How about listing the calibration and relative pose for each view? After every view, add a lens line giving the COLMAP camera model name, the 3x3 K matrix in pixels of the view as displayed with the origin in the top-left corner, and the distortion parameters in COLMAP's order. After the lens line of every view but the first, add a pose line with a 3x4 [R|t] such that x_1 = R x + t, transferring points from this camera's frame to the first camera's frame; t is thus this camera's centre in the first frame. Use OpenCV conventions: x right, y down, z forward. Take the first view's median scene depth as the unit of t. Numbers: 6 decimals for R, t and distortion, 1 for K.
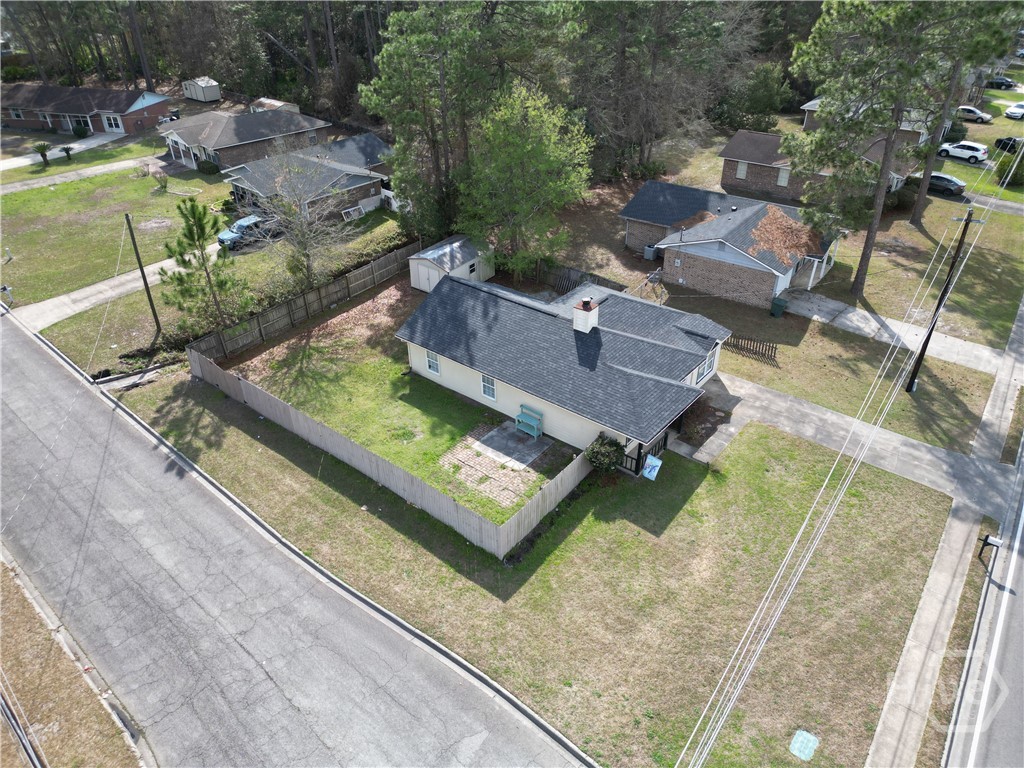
lens RADIAL K [[711.3, 0, 512.0], [0, 711.3, 384.0], [0, 0, 1]] dist [0.072166, -0.066850]
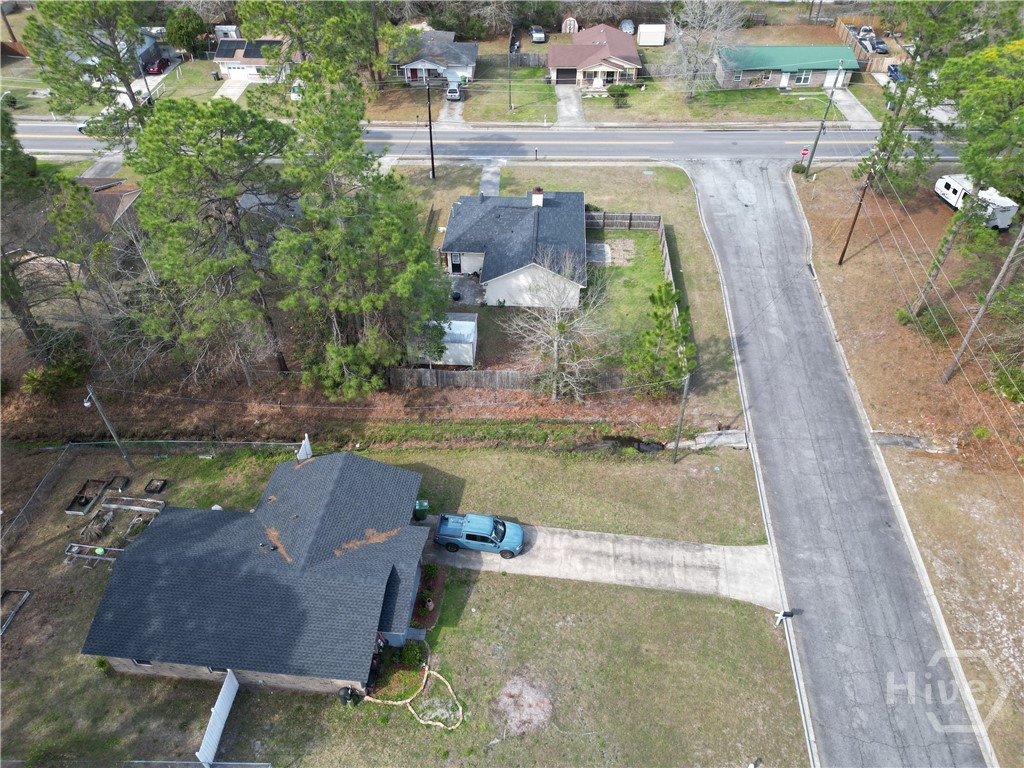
lens RADIAL K [[711.3, 0, 512.0], [0, 711.3, 384.0], [0, 0, 1]] dist [0.072166, -0.066850]
pose [[-0.575462, -0.539947, 0.614248, -1.207833], [0.455473, 0.412214, 0.789065, -1.346671], [-0.679255, 0.733850, 0.008718, 1.398078]]
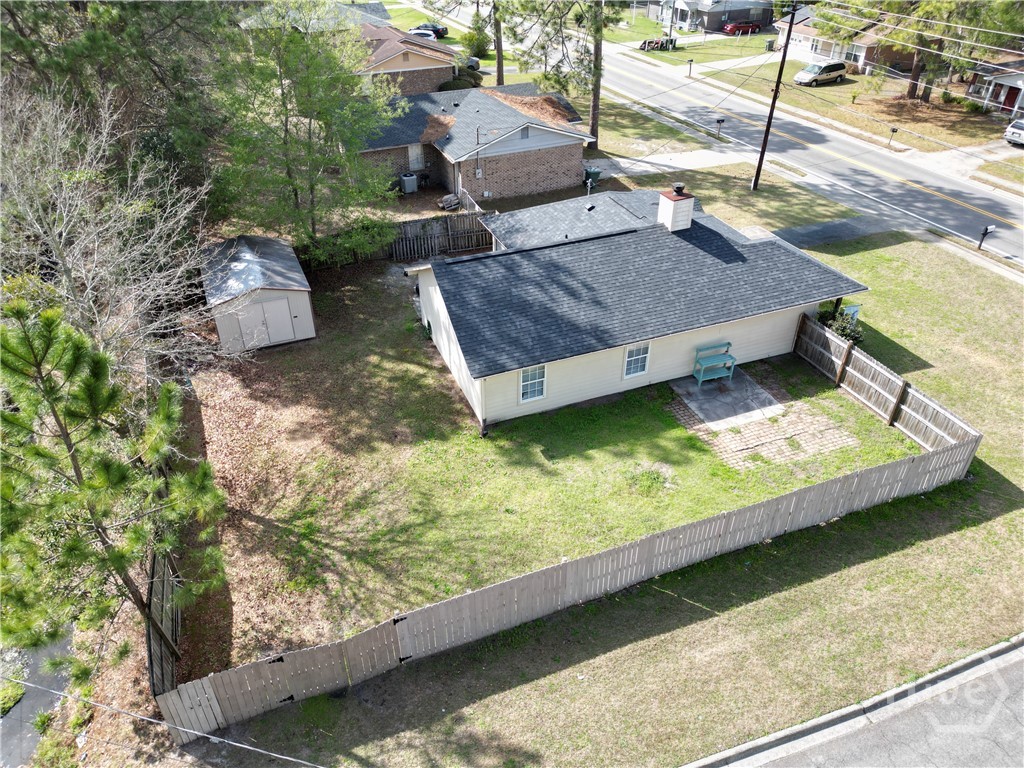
lens RADIAL K [[717.3, 0, 512.0], [0, 717.3, 384.0], [0, 0, 1]] dist [0.059436, -0.052441]
pose [[0.493152, -0.497108, 0.713922, -0.634791], [0.476681, 0.840899, 0.256248, -0.224893], [-0.727720, 0.213944, 0.651653, 0.686043]]
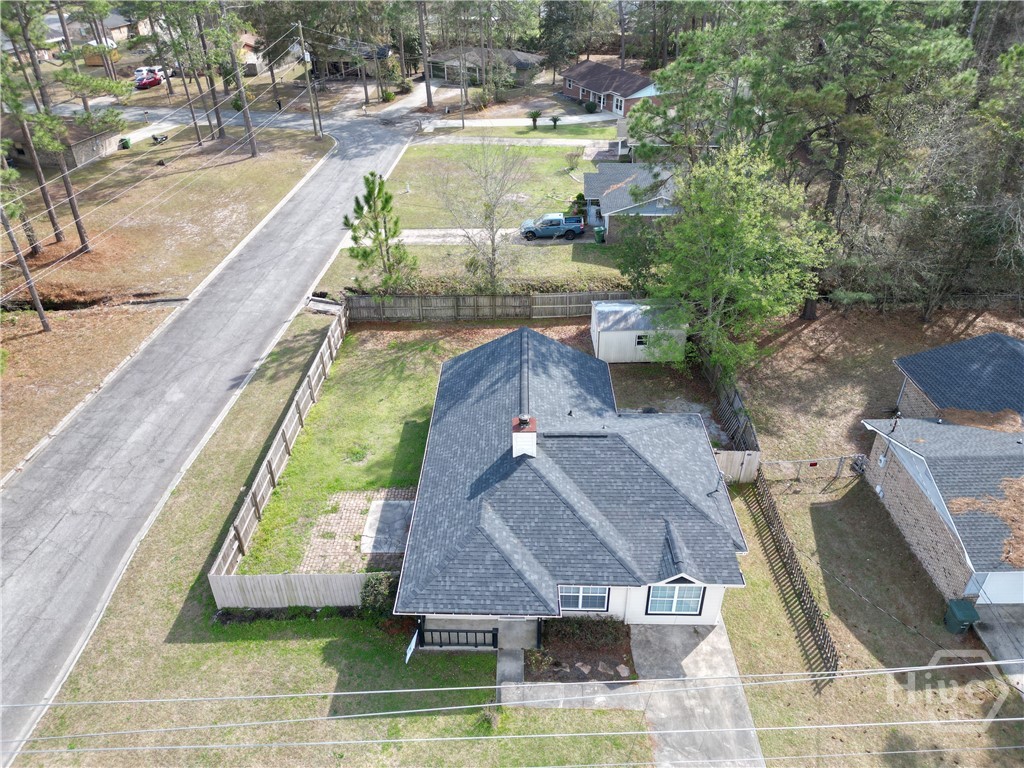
lens RADIAL K [[717.3, 0, 512.0], [0, 717.3, 384.0], [0, 0, 1]] dist [0.059436, -0.052441]
pose [[0.611514, 0.433334, -0.662021, 0.595630], [-0.429986, 0.884365, 0.181691, -0.287500], [0.664201, 0.173553, 0.727129, 0.433751]]
